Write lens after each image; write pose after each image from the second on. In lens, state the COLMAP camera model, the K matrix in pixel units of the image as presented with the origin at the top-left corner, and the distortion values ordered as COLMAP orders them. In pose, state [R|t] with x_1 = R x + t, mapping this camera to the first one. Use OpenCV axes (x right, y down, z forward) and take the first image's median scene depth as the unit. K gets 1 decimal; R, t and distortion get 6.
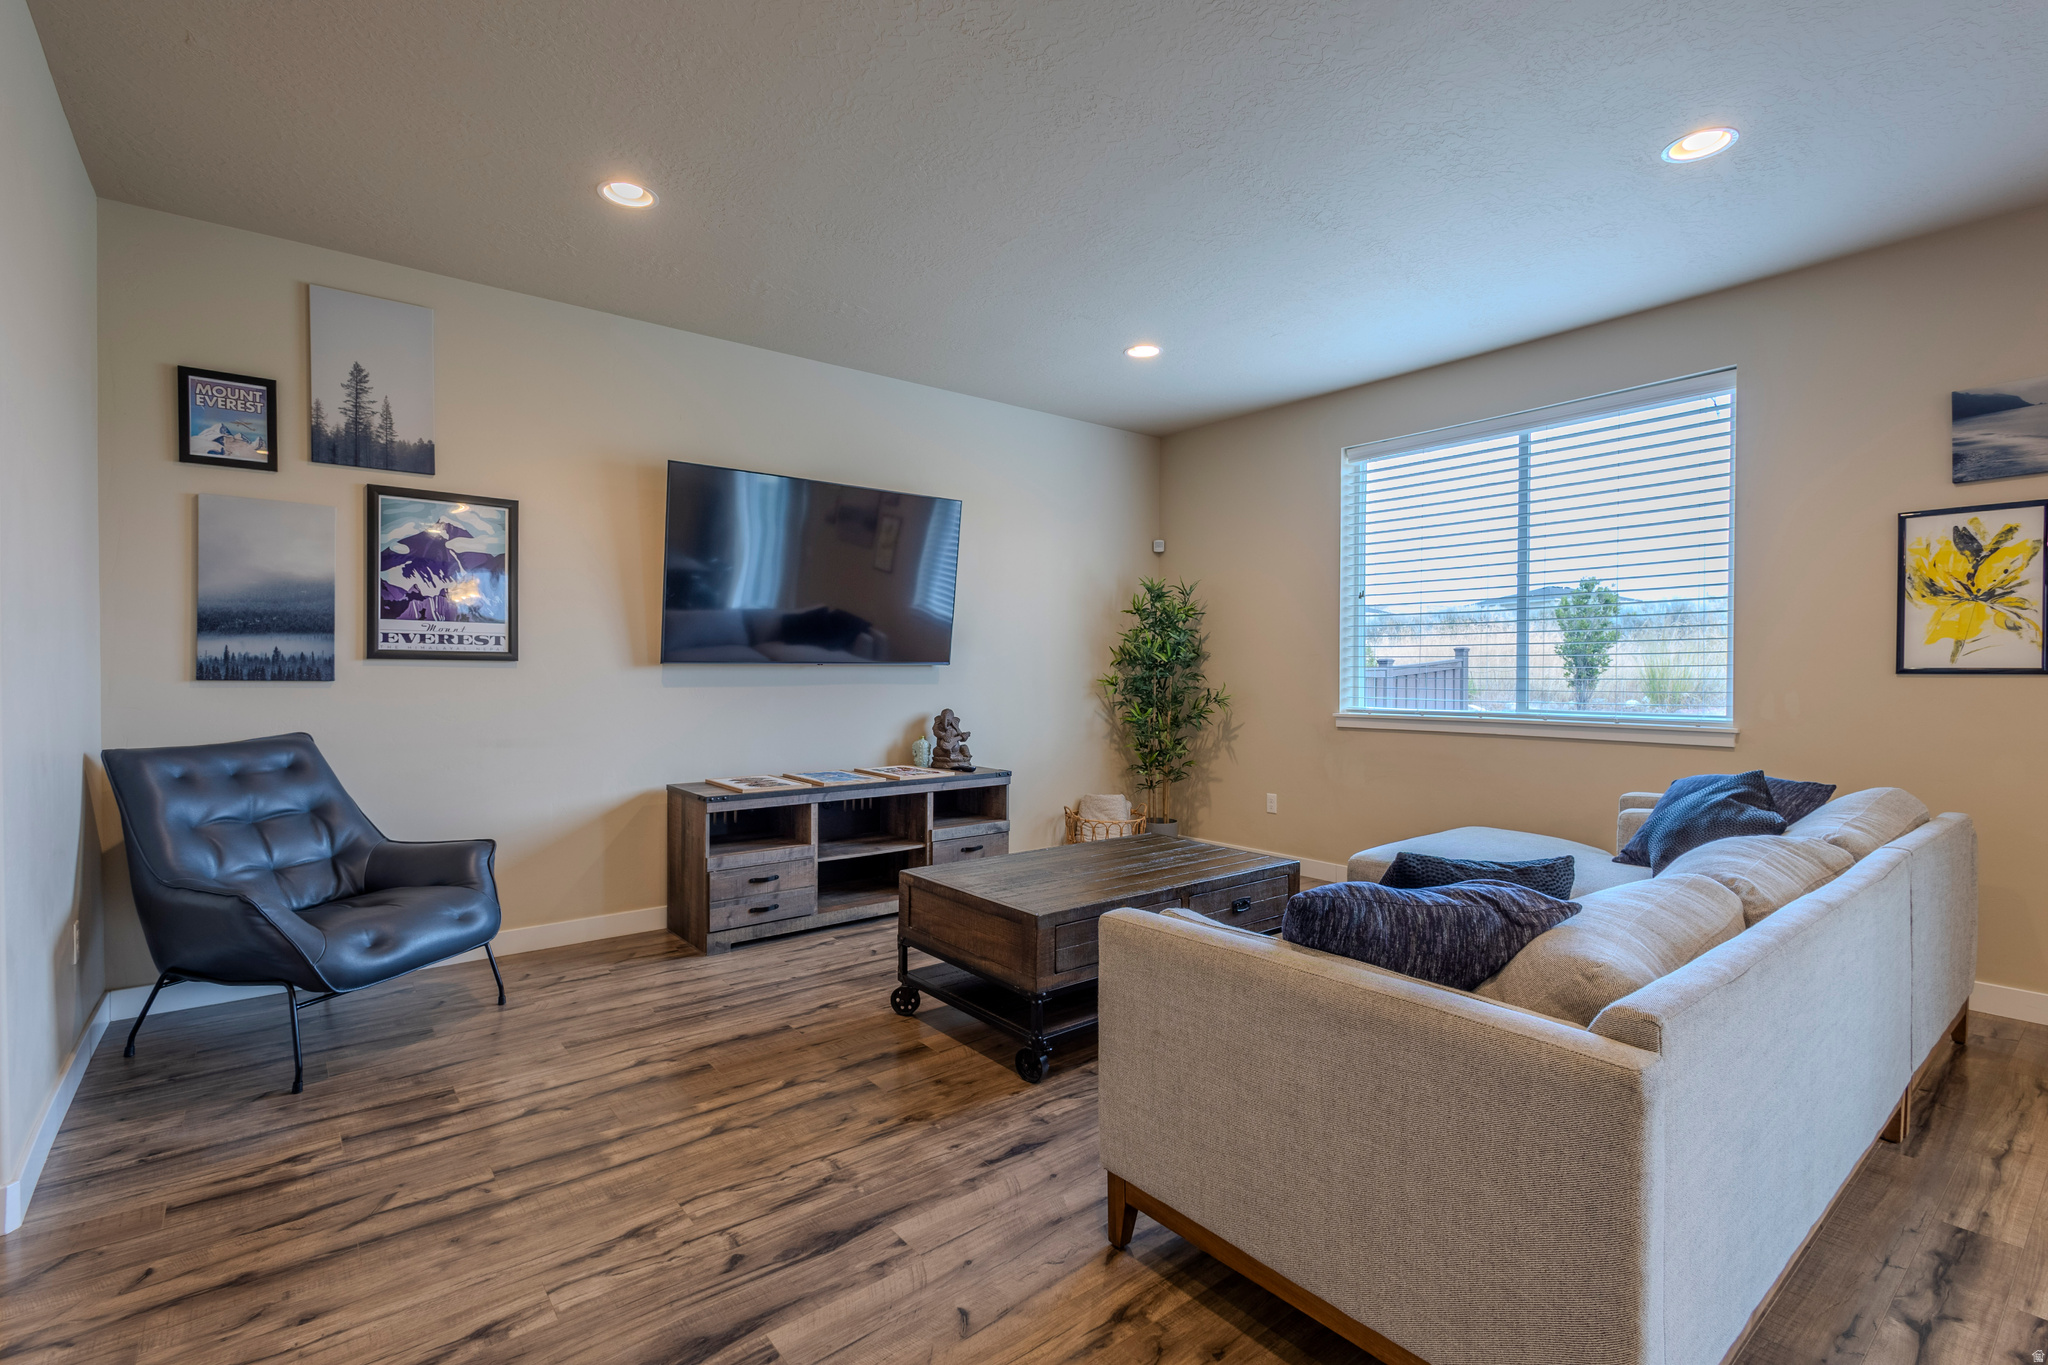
lens RADIAL K [[938.5, 0, 1018.8], [0, 938.5, 681.9], [0, 0, 1]] dist [0.003722, -0.001219]
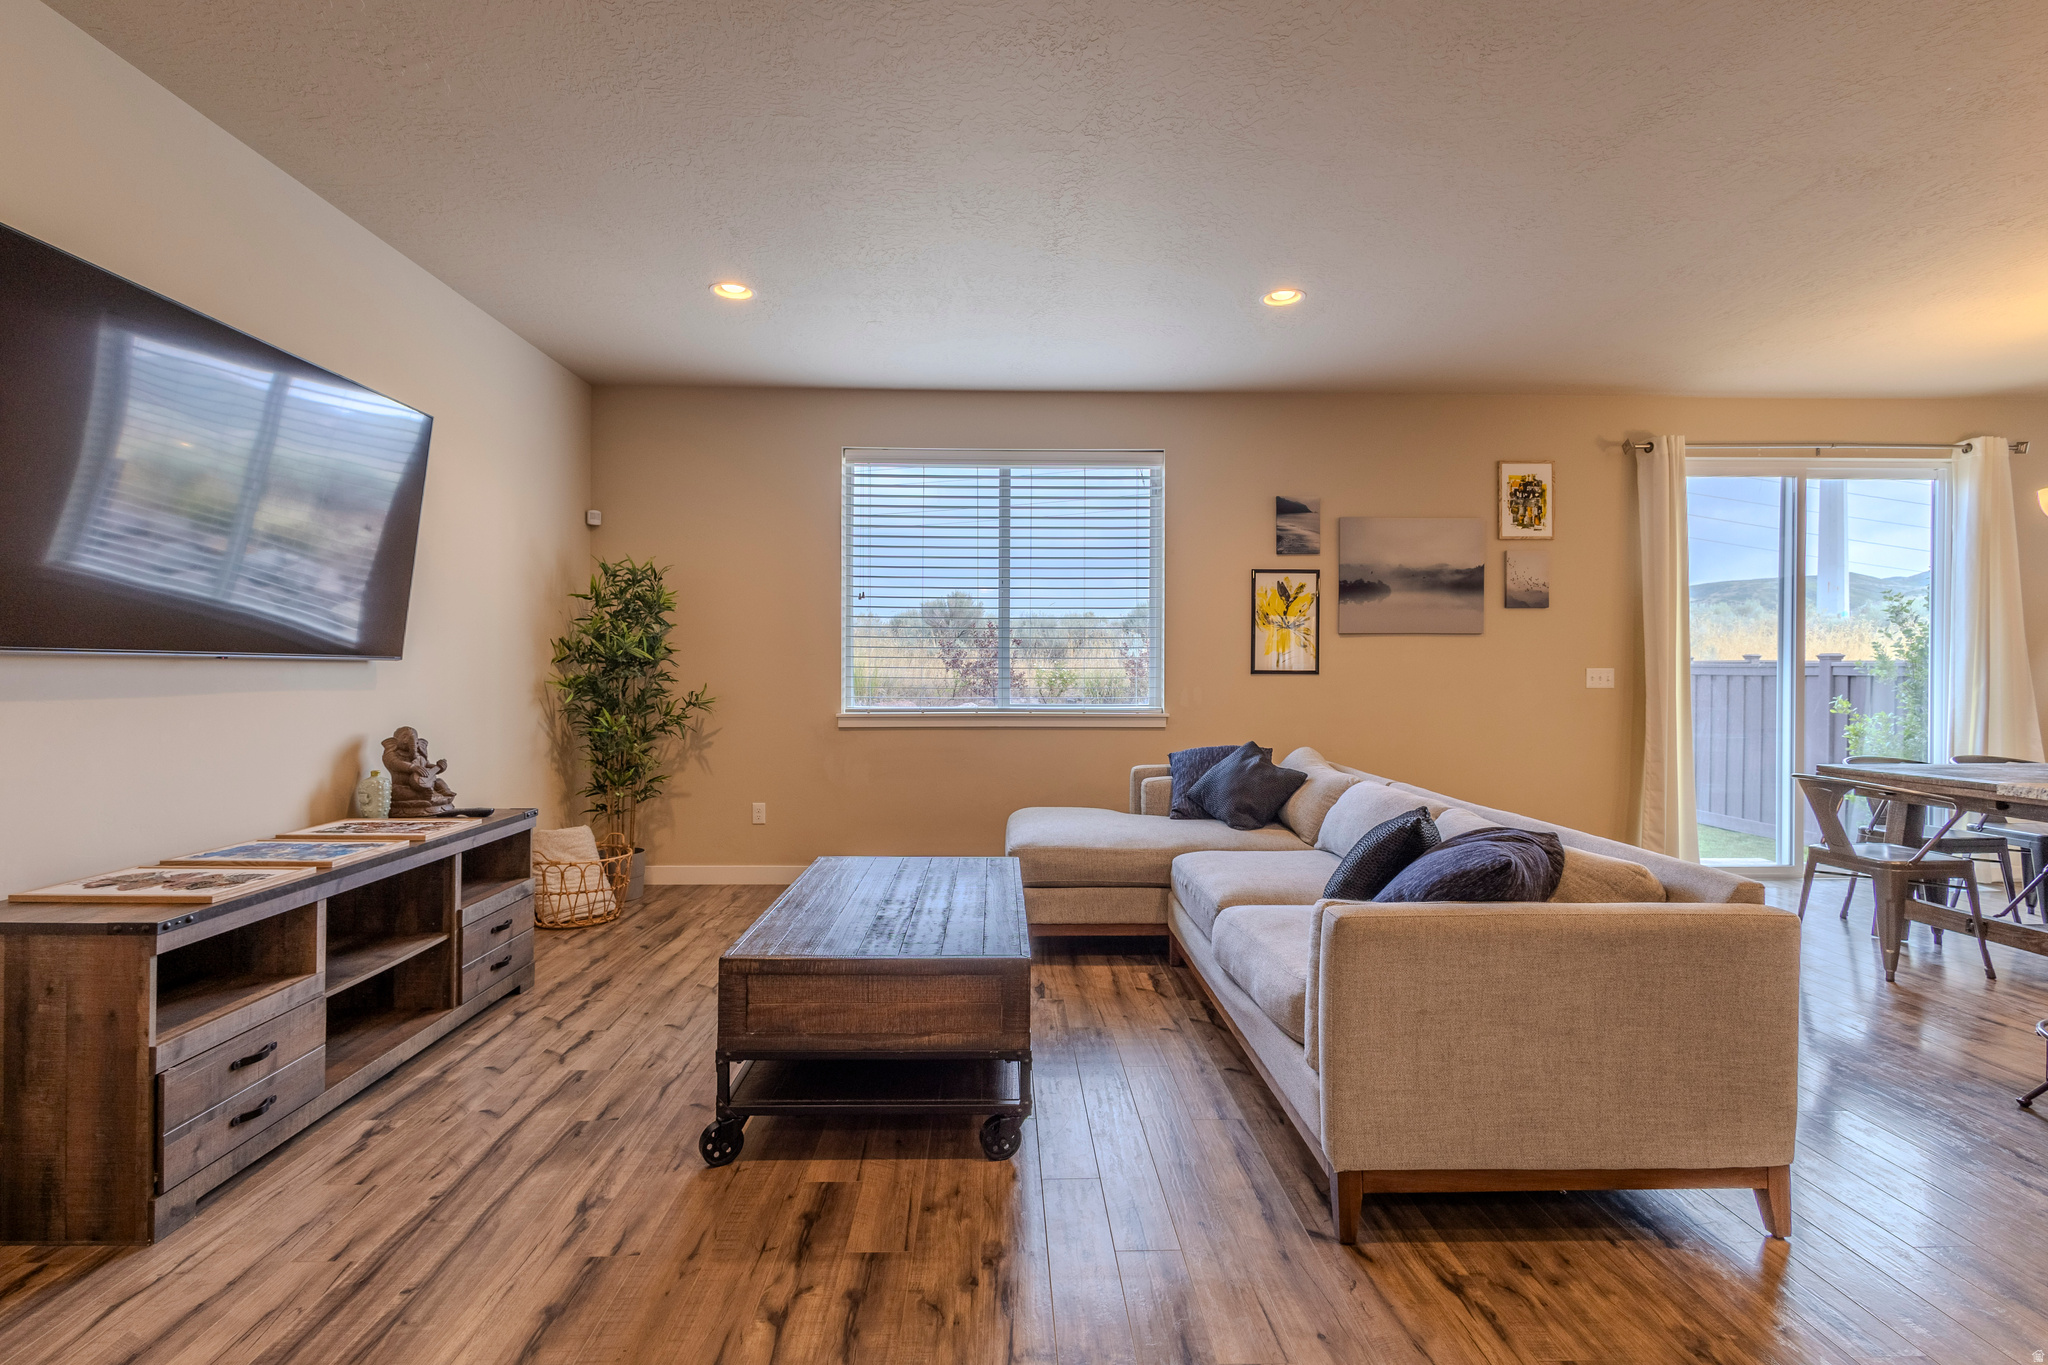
lens RADIAL K [[938.5, 0, 1016.2], [0, 938.5, 682.4], [0, 0, 1]] dist [0.003722, -0.001219]
pose [[0.601677, -0.007878, 0.798701, -0.503183], [0.006975, 0.999965, 0.004609, -0.004285], [-0.798709, 0.002798, 0.601711, 0.373733]]
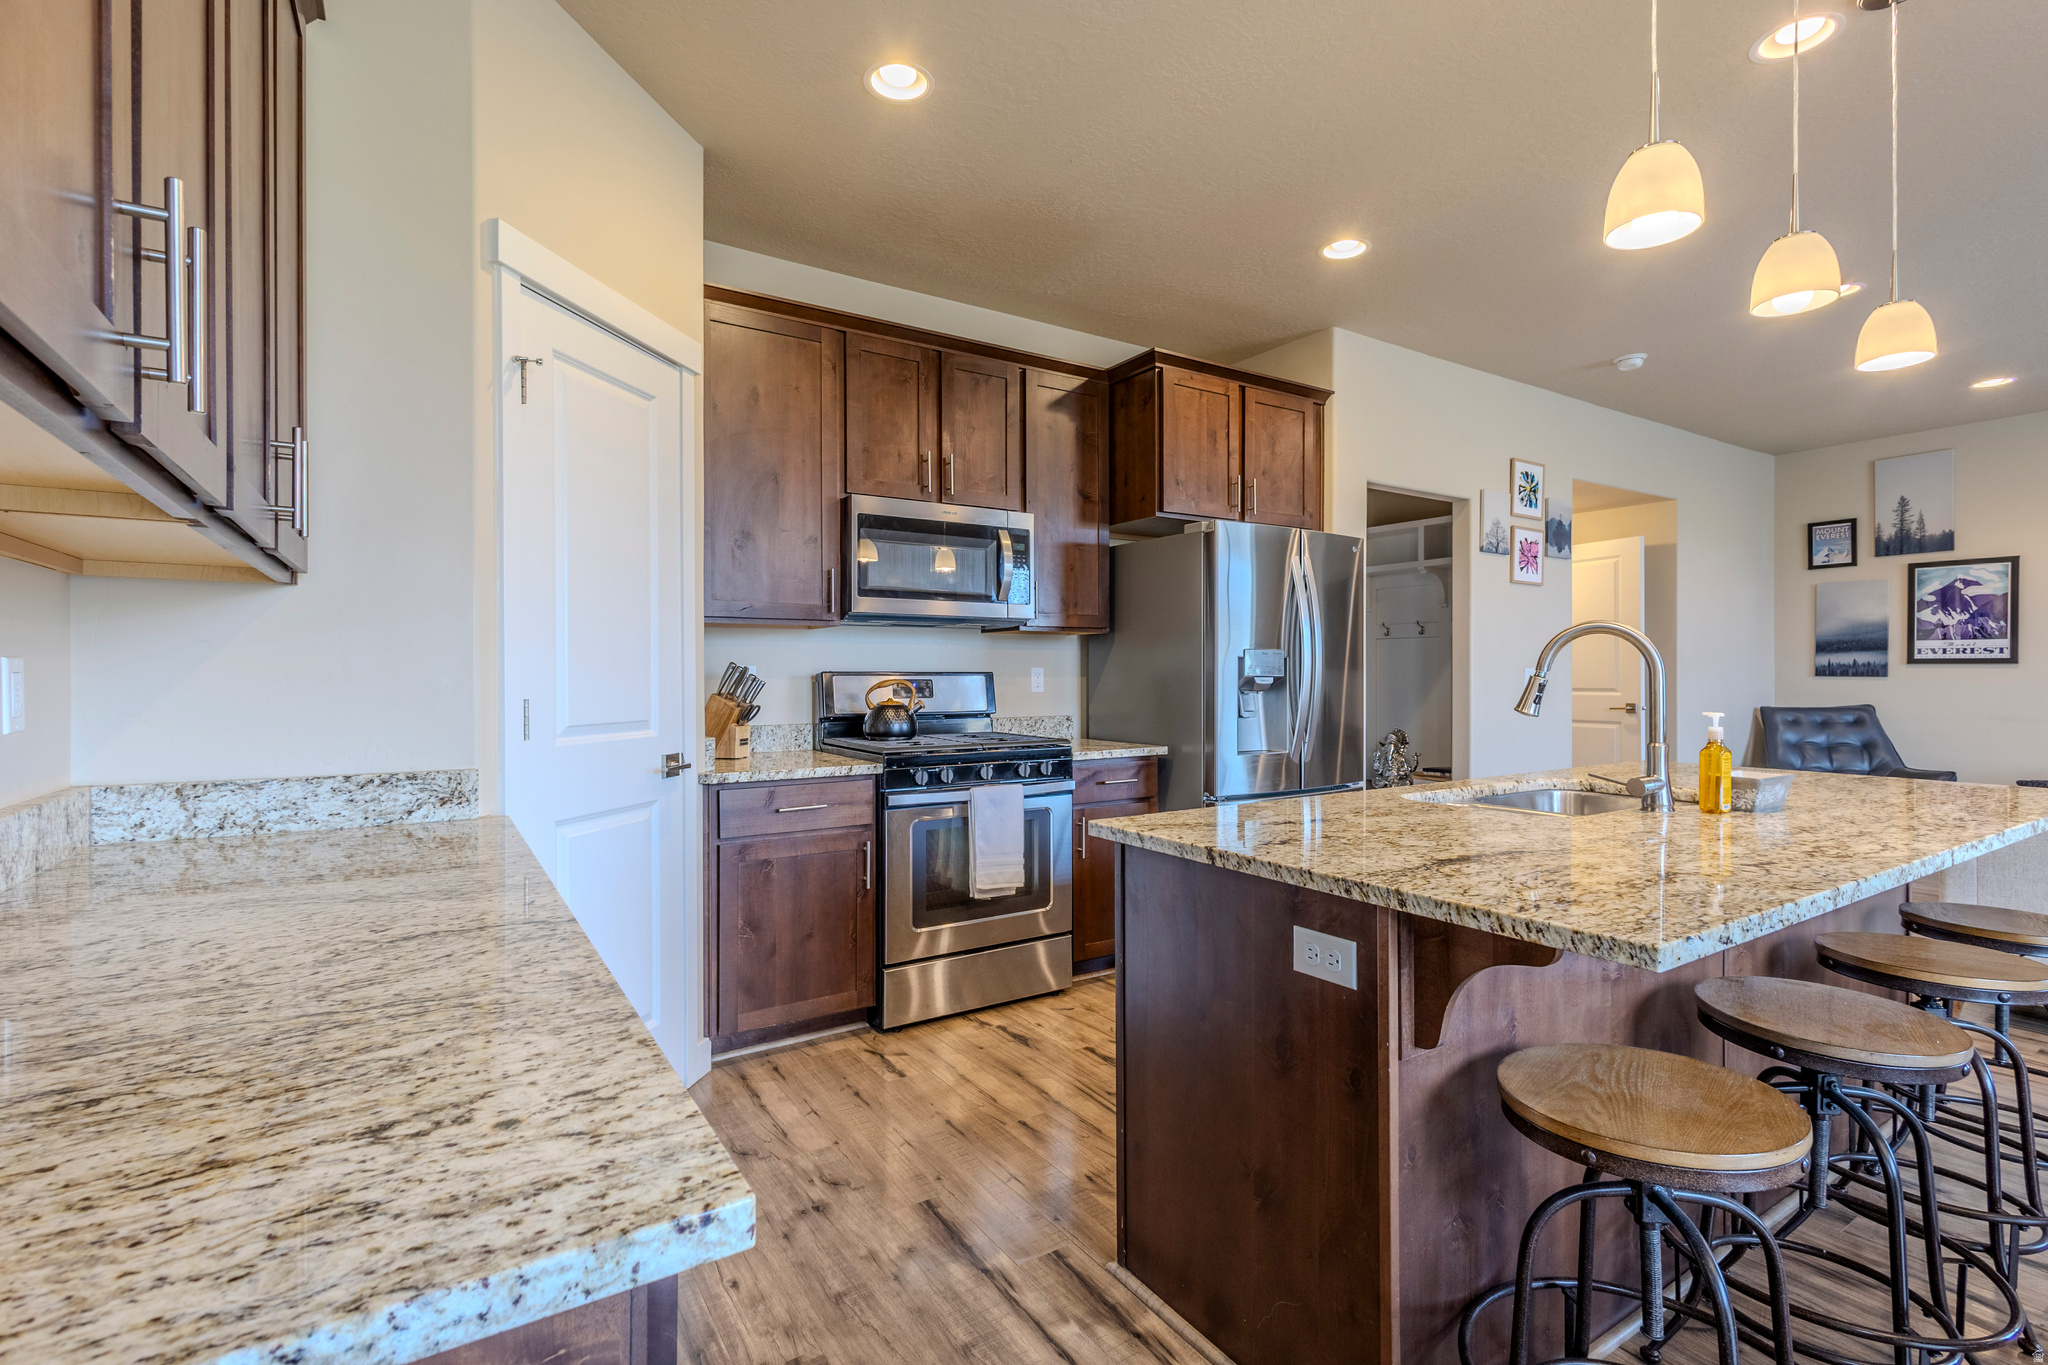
lens RADIAL K [[938.5, 0, 1027.1], [0, 938.5, 678.2], [0, 0, 1]] dist [0.003722, -0.001219]
pose [[-0.103043, 0.001874, -0.994675, 1.126799], [-0.007308, 0.999970, 0.002641, 0.008542], [0.994650, 0.007541, -0.103027, -0.412578]]
